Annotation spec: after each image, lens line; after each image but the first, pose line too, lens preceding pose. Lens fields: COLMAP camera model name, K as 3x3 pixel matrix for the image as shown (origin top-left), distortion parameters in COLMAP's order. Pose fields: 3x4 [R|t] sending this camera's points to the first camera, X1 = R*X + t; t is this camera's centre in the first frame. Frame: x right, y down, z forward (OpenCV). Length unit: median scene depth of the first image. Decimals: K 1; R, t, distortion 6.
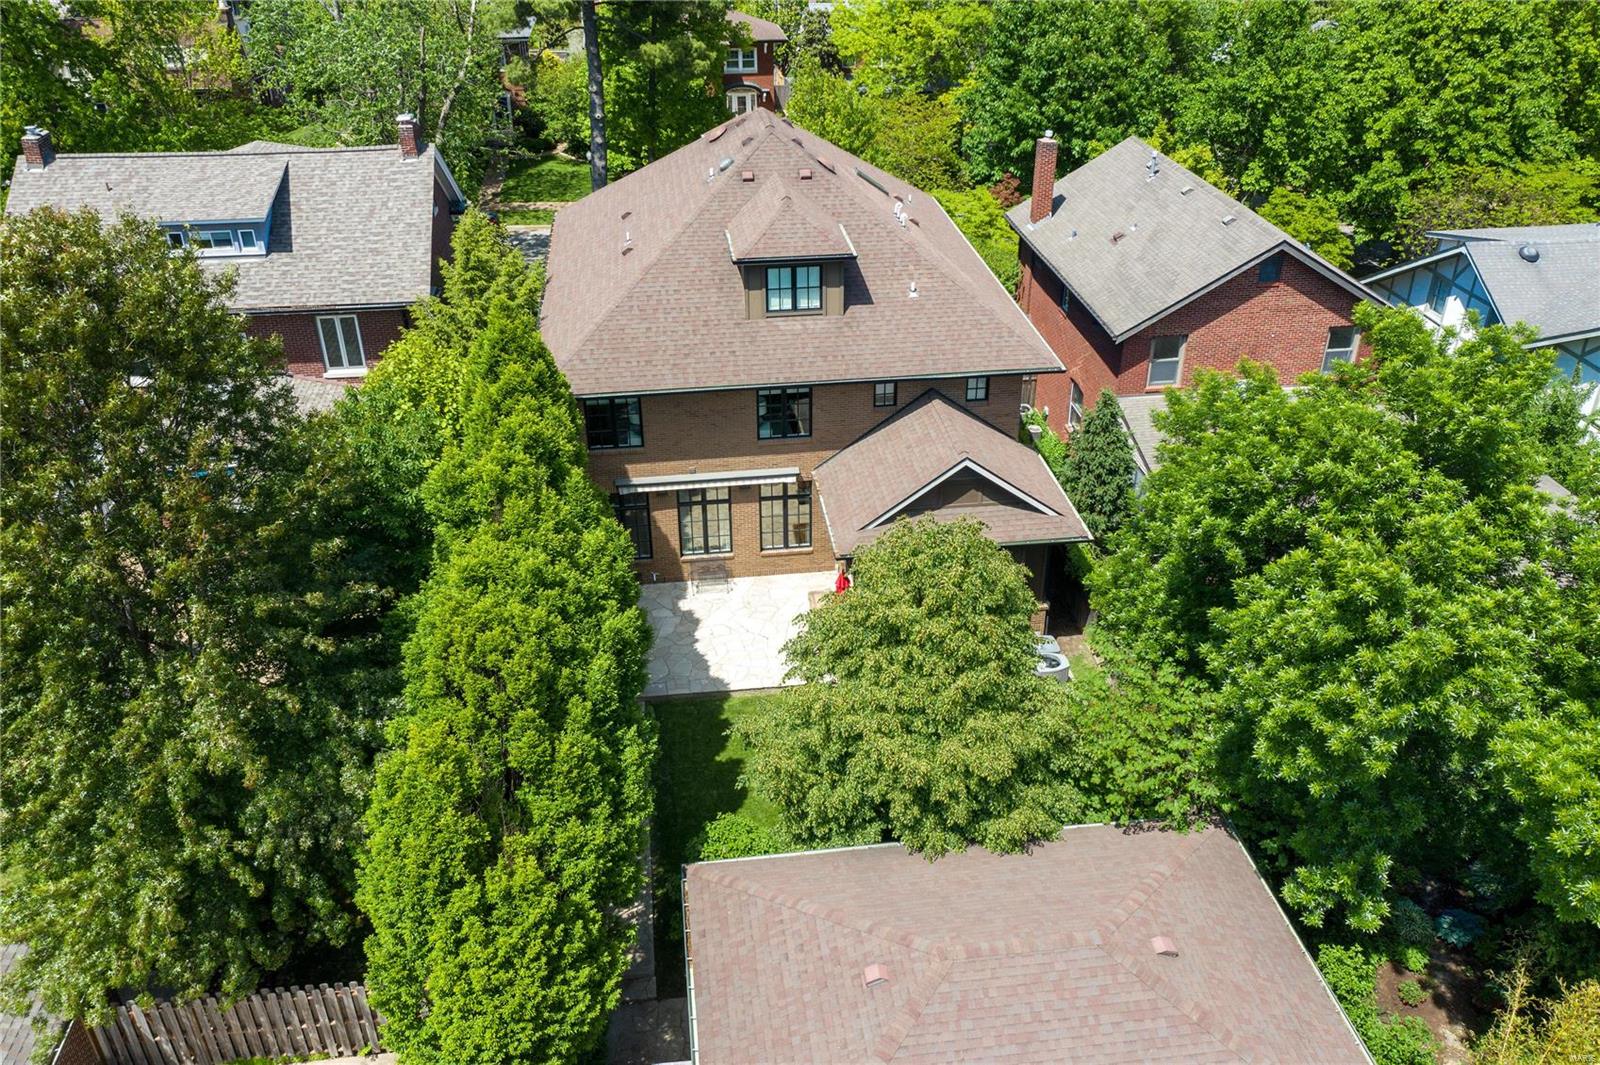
lens RADIAL K [[1271.9, 0, 798.2], [0, 1271.9, 529.9], [0, 0, 1]] dist [0.005739, 0.001464]
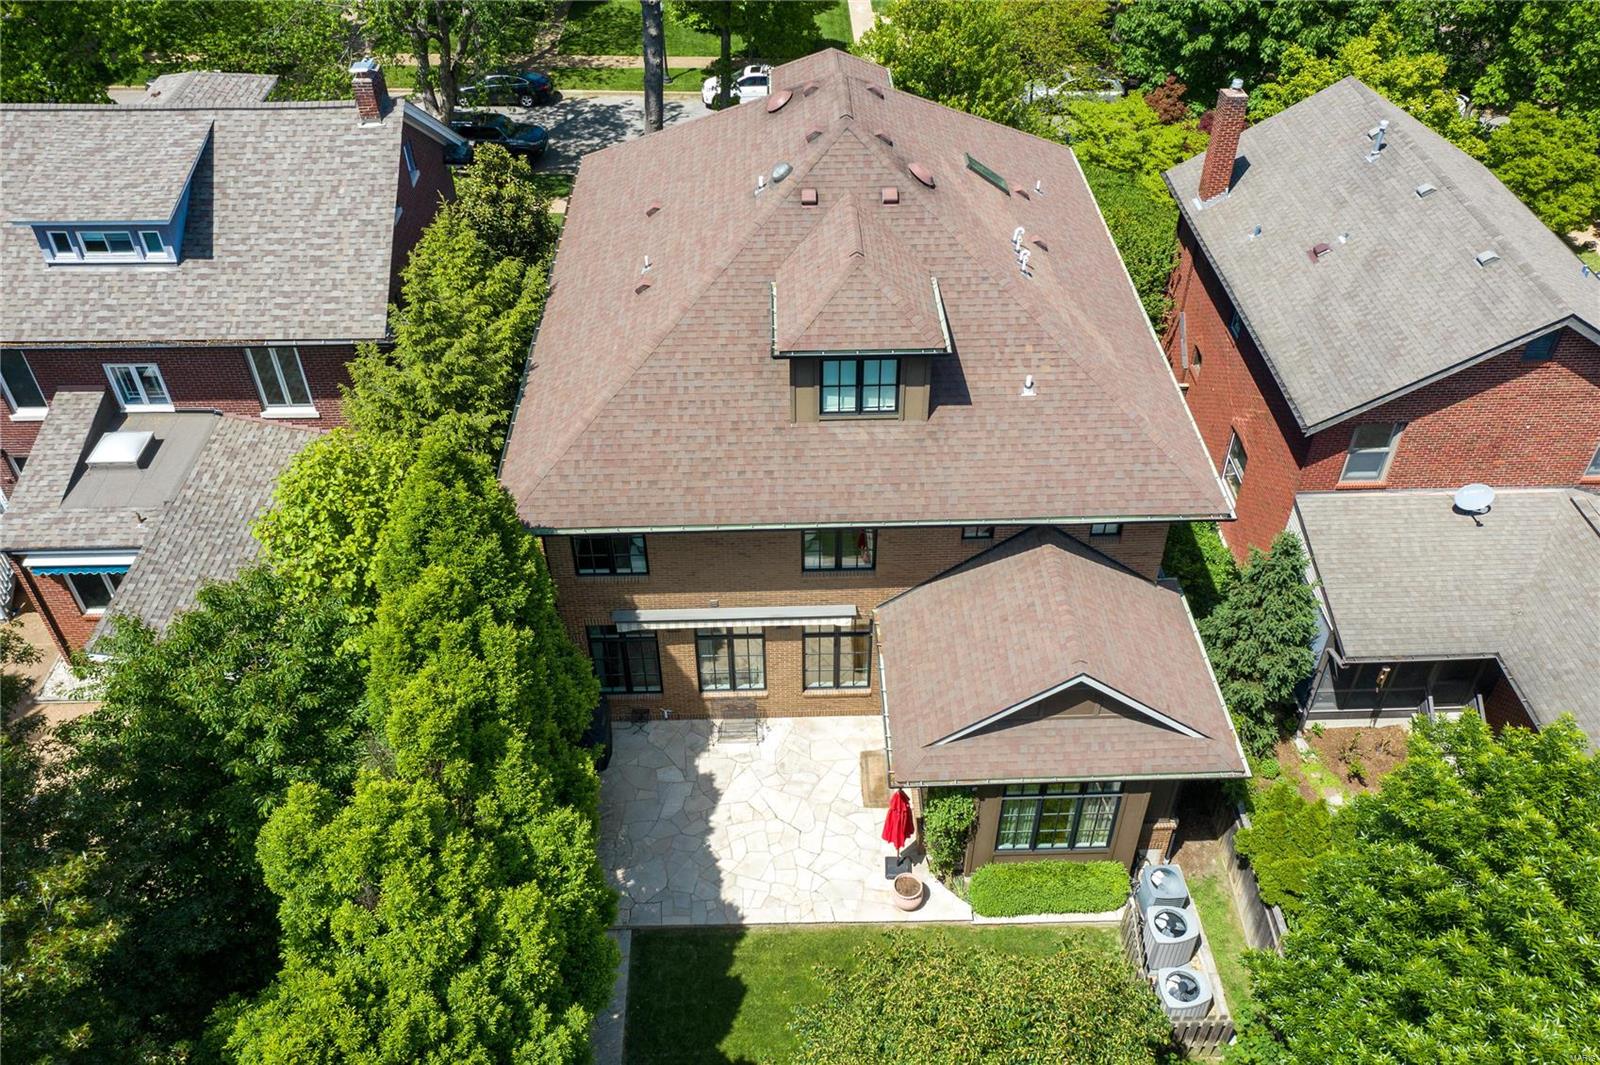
lens RADIAL K [[1265.3, 0, 800.0], [0, 1265.3, 532.5], [0, 0, 1]] dist [0.004656, -0.001036]
pose [[0.995212, 0.063689, -0.074135, 0.019609], [-0.049402, 0.982297, 0.180697, -0.217126], [0.084331, -0.176169, 0.980741, 0.264572]]
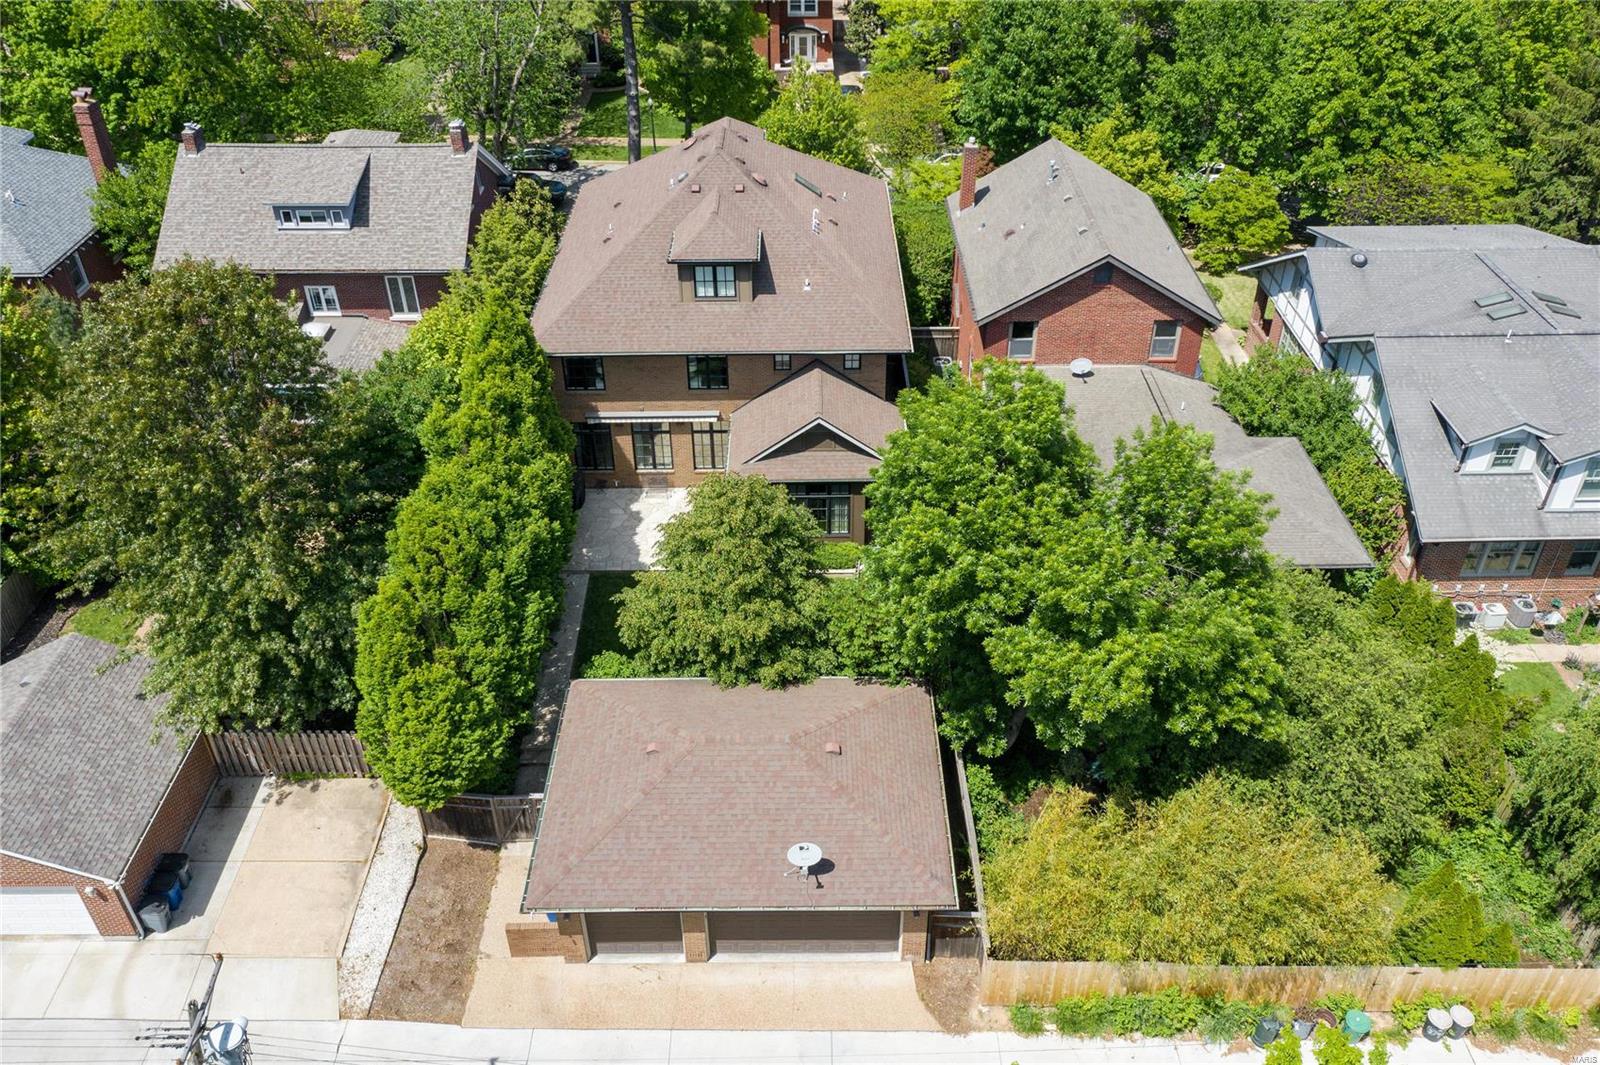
lens RADIAL K [[1265.3, 0, 800.0], [0, 1265.3, 532.5], [0, 0, 1]] dist [0.004656, -0.001036]
pose [[0.992825, 0.069088, -0.097602, 0.218922], [-0.058838, 0.992808, 0.104259, -0.064272], [0.104103, -0.097768, 0.989749, -0.328657]]
